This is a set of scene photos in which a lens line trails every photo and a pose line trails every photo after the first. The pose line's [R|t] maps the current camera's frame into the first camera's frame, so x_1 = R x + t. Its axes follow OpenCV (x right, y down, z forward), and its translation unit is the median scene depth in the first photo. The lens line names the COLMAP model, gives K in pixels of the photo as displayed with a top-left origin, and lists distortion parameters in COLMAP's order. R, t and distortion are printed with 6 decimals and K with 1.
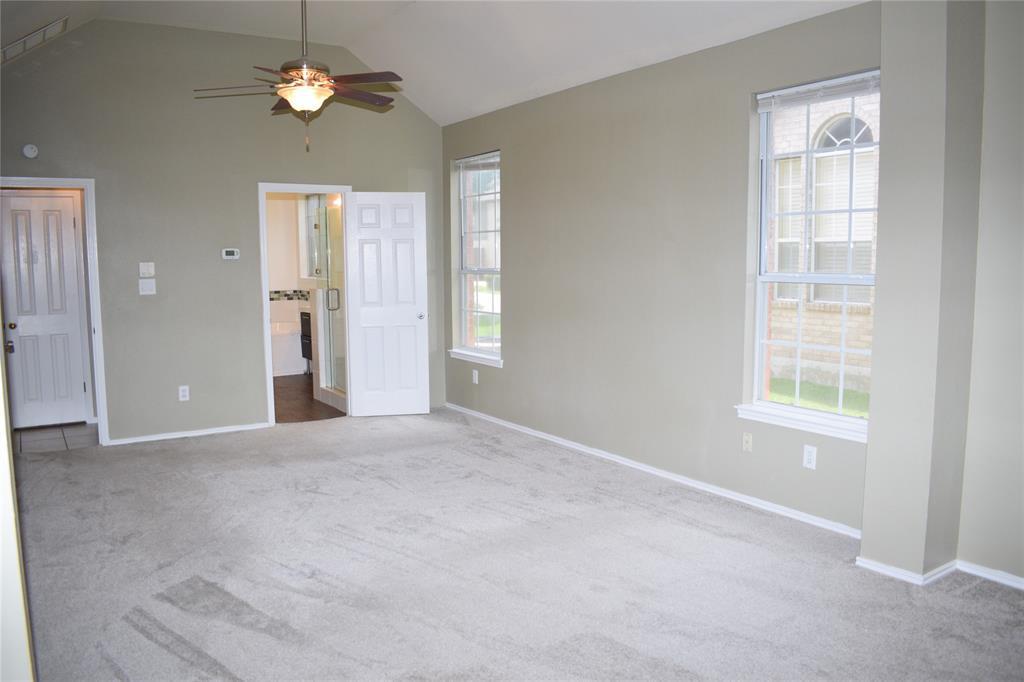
lens RADIAL K [[794.9, 0, 520.2], [0, 794.9, 342.2], [0, 0, 1]] dist [-0.092926, 0.001270]
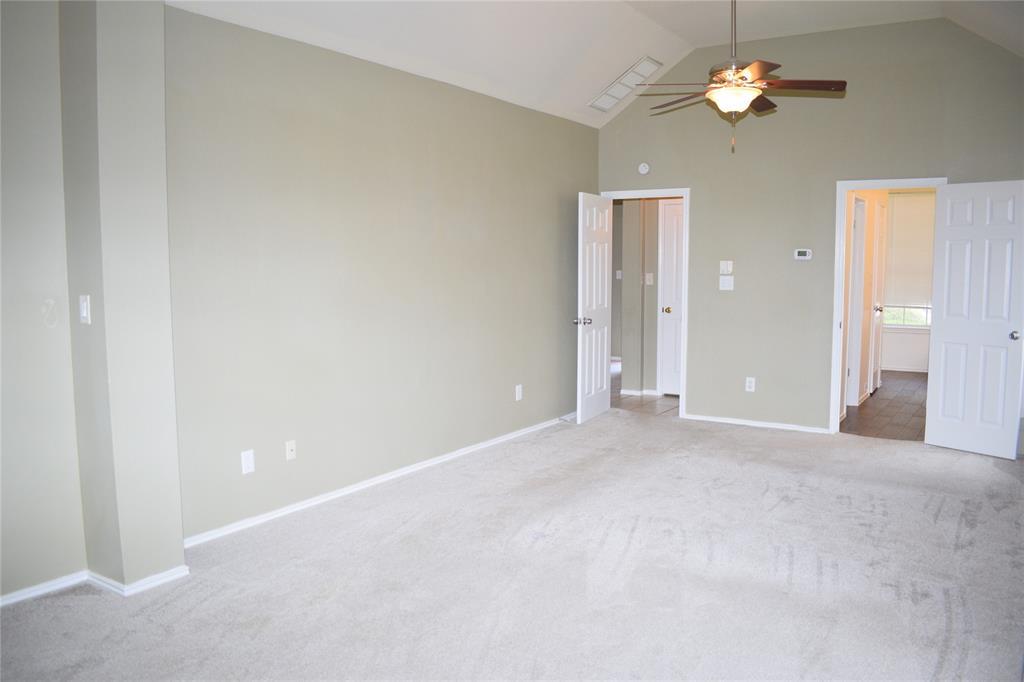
lens RADIAL K [[794.9, 0, 520.2], [0, 794.9, 342.2], [0, 0, 1]] dist [-0.092926, 0.001270]
pose [[0.415736, 0.101663, -0.903785, 0.454568], [-0.100362, 0.992792, 0.065509, -0.034503], [0.903931, 0.063471, 0.422942, 0.289981]]
